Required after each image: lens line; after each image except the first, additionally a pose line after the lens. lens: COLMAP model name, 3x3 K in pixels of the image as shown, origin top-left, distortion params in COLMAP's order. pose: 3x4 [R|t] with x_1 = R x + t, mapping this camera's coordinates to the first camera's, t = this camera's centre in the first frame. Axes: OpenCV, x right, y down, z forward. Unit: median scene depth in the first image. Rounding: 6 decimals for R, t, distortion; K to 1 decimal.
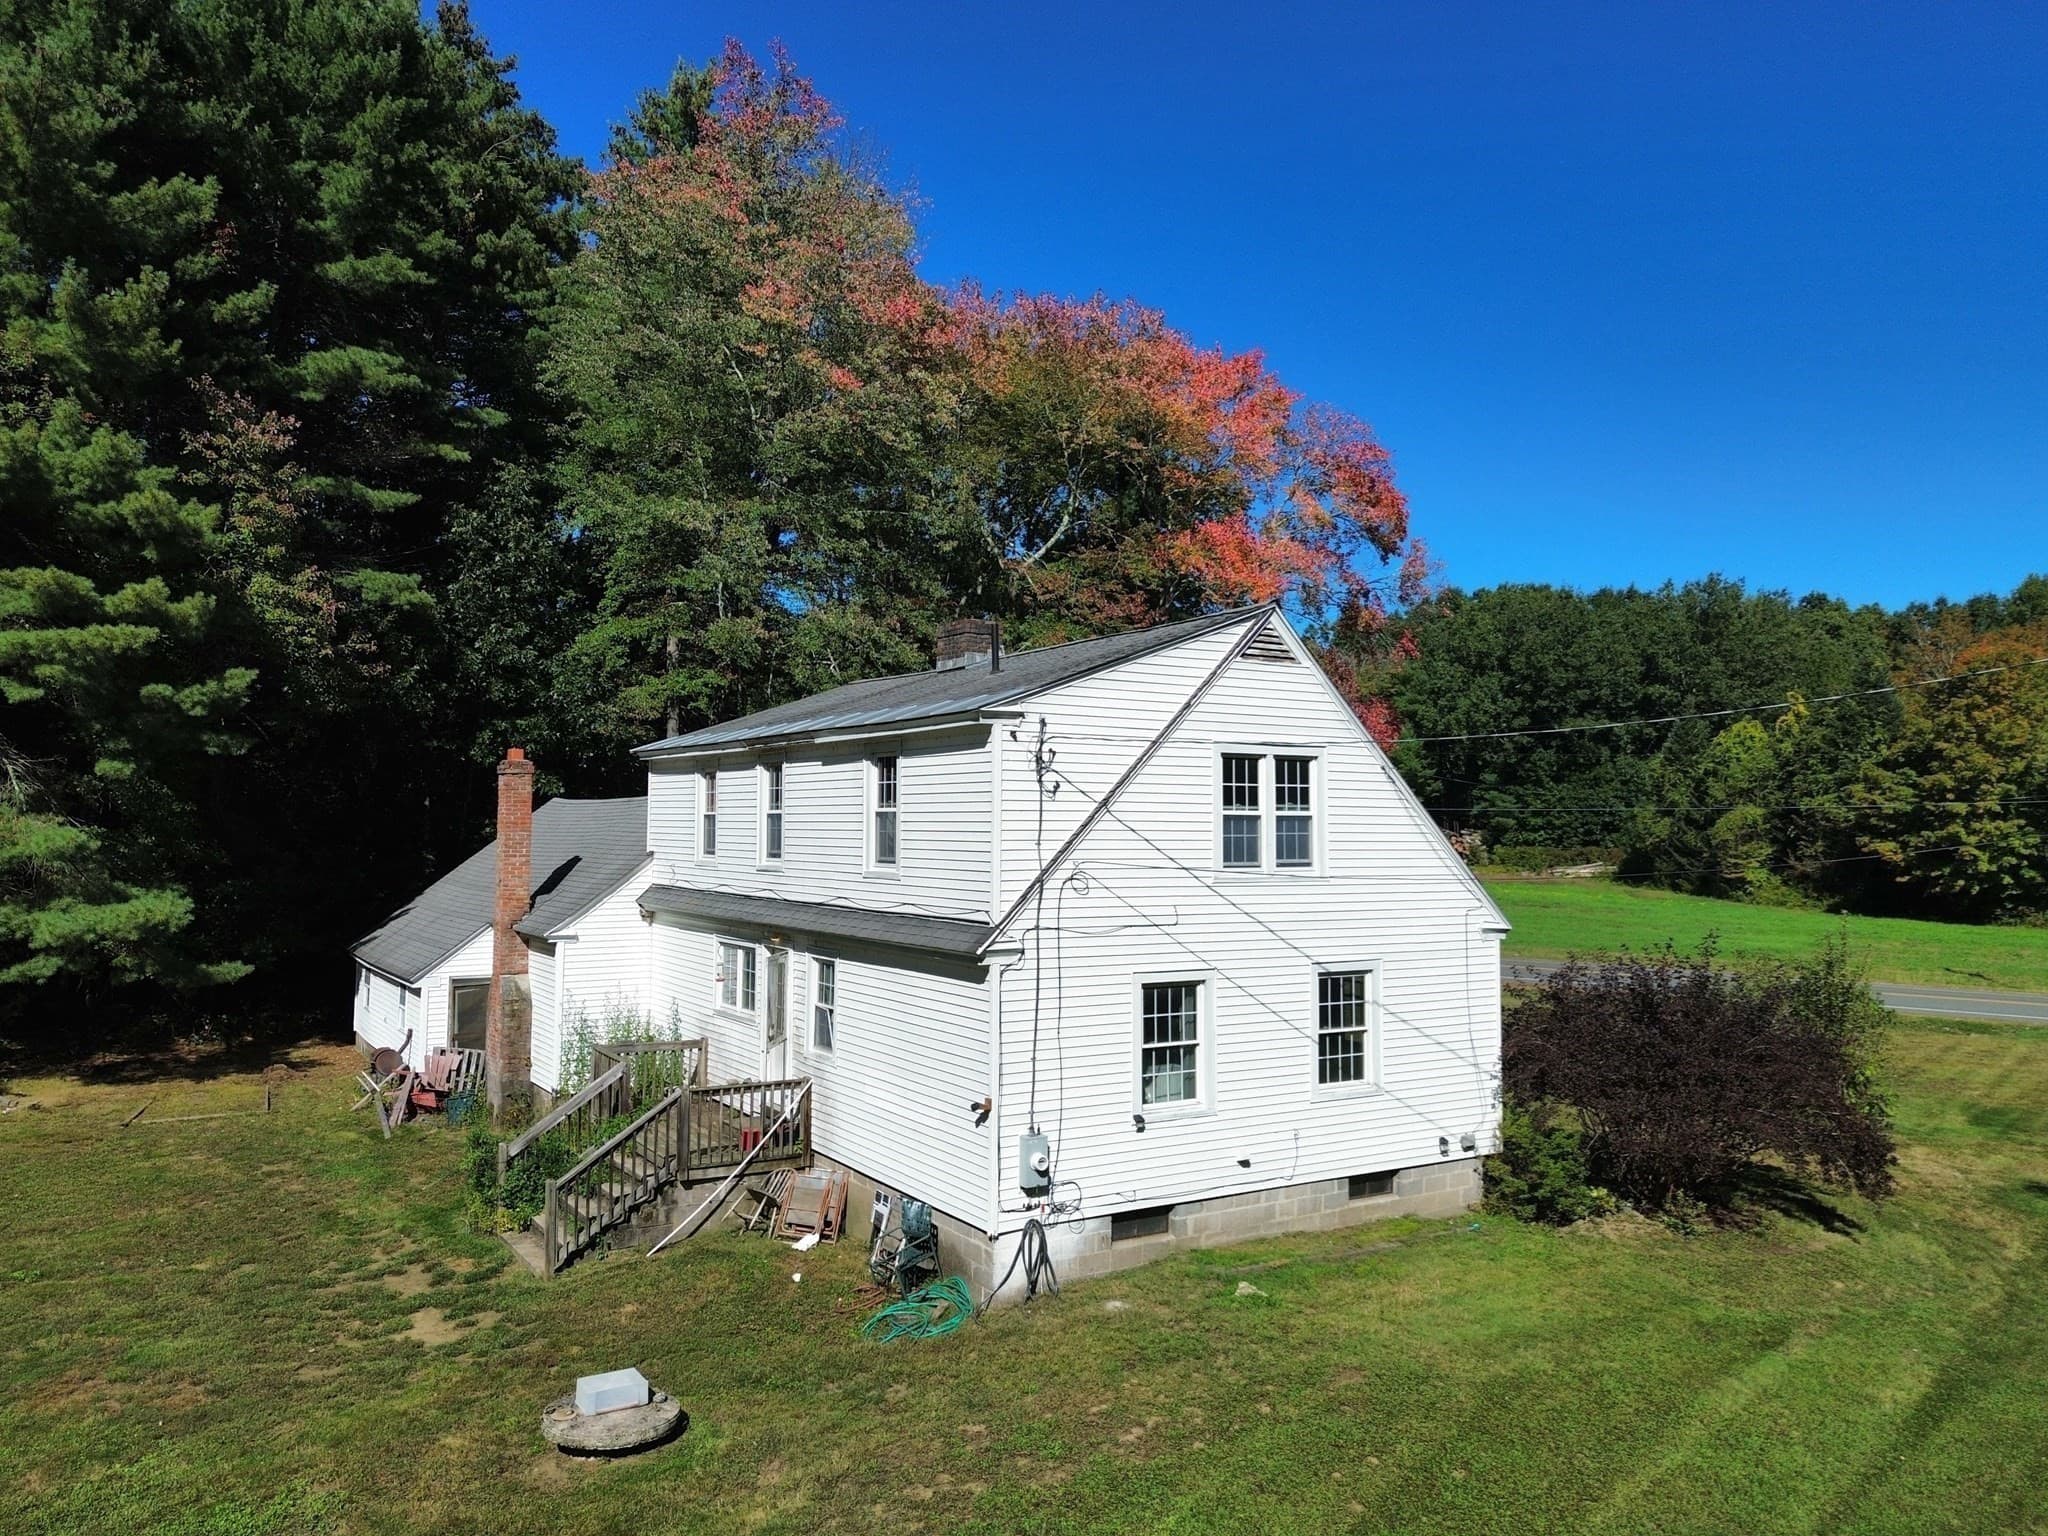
lens RADIAL K [[1436.3, 0, 1022.2], [0, 1436.3, 763.6], [0, 0, 1]] dist [0.079947, -0.080556]
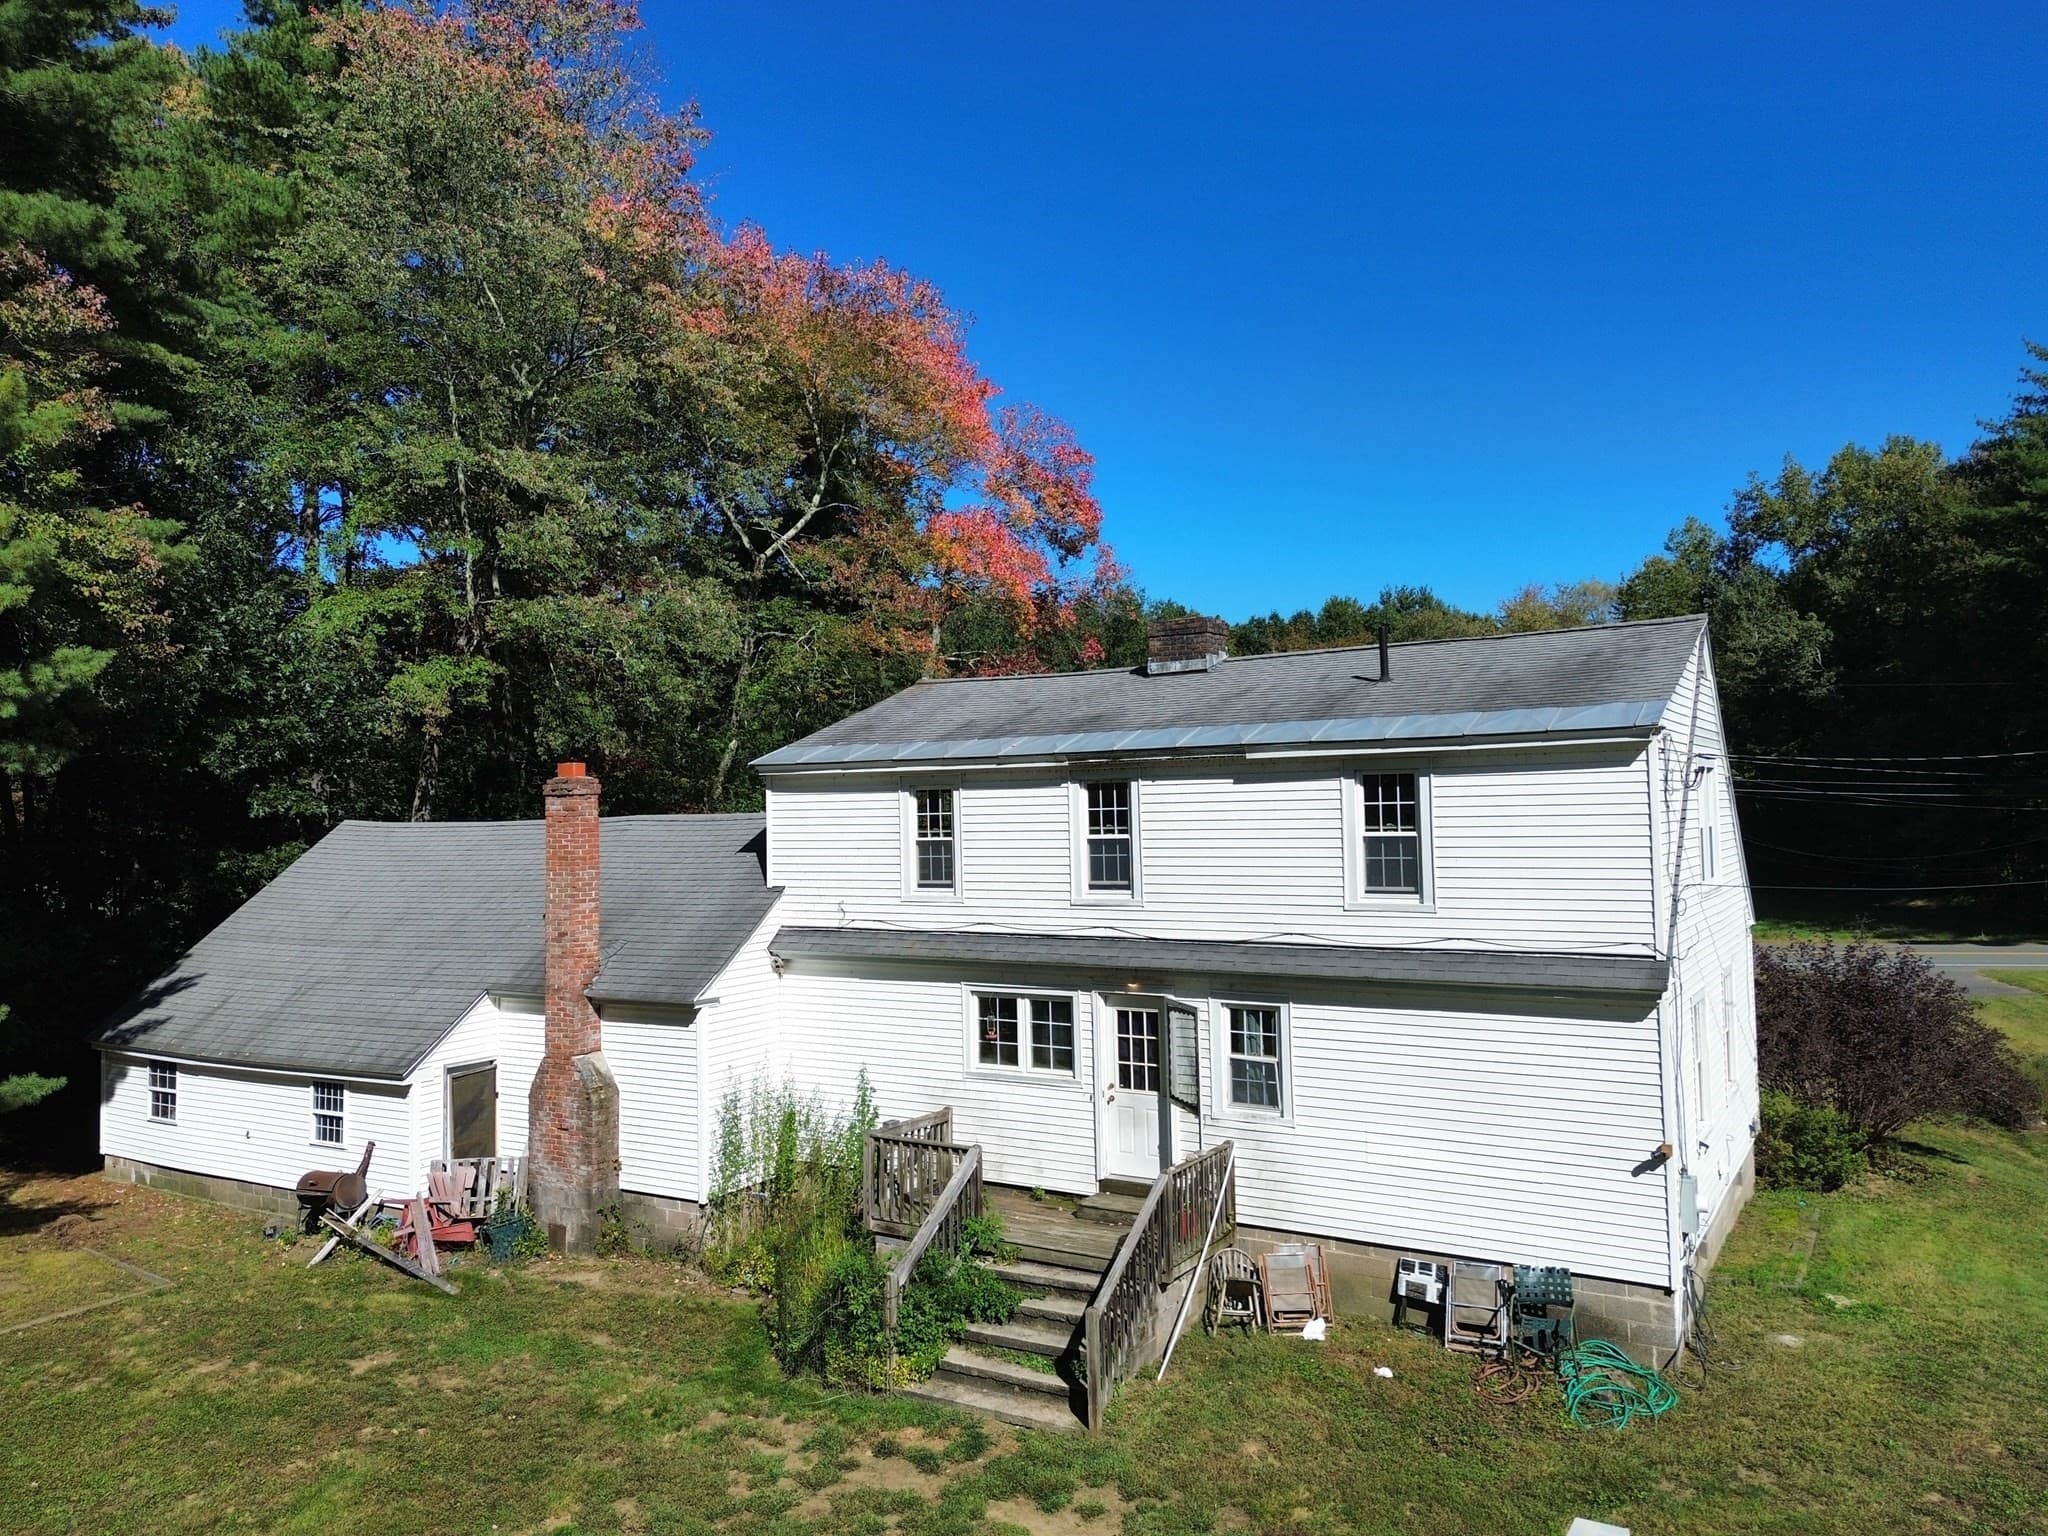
lens RADIAL K [[1436.3, 0, 1022.2], [0, 1436.3, 763.6], [0, 0, 1]] dist [0.079947, -0.080556]
pose [[0.896569, -0.010761, 0.442774, -0.653553], [0.007410, 0.999929, 0.009296, -0.020565], [-0.442842, -0.005053, 0.896585, 0.275684]]
